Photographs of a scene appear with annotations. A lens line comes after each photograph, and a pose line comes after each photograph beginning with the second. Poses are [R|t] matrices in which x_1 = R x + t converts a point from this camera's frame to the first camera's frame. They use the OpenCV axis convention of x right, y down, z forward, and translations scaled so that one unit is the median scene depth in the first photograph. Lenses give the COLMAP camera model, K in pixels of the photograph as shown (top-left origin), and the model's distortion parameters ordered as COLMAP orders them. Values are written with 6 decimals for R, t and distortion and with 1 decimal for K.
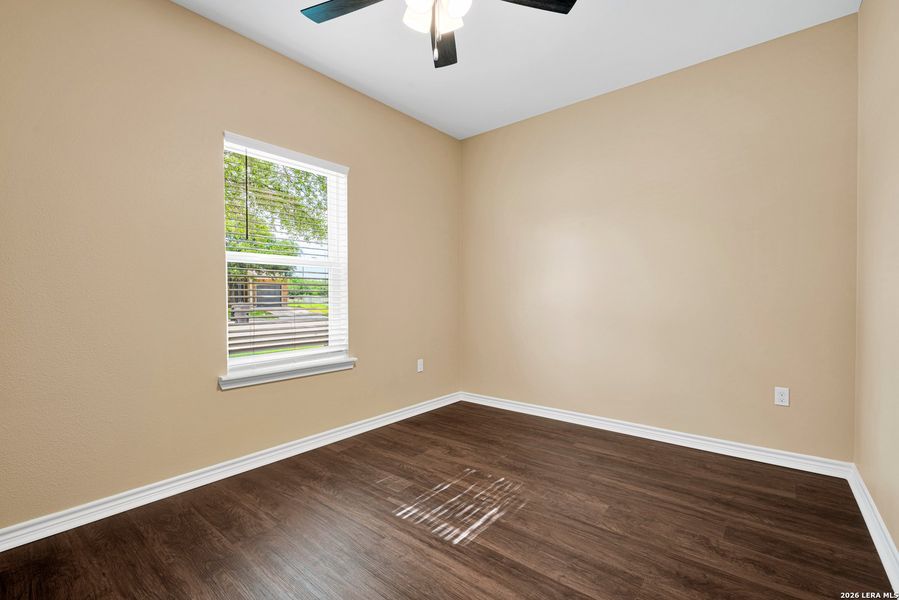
lens RADIAL K [[397.3, 0, 456.9], [0, 397.3, 298.6], [0, 0, 1]] dist [-0.001375, -0.000660]
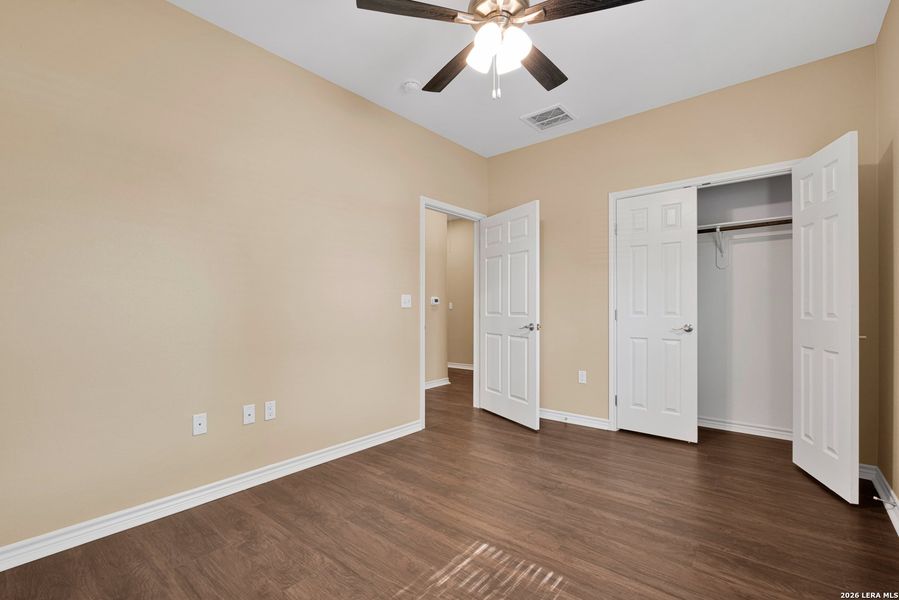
lens RADIAL K [[397.3, 0, 454.9], [0, 397.3, 303.8], [0, 0, 1]] dist [-0.001375, -0.000660]
pose [[-0.999794, 0.007786, 0.018765, 0.054080], [0.007645, 0.999942, -0.007595, -0.008059], [-0.018823, -0.007450, -0.999795, 2.053548]]
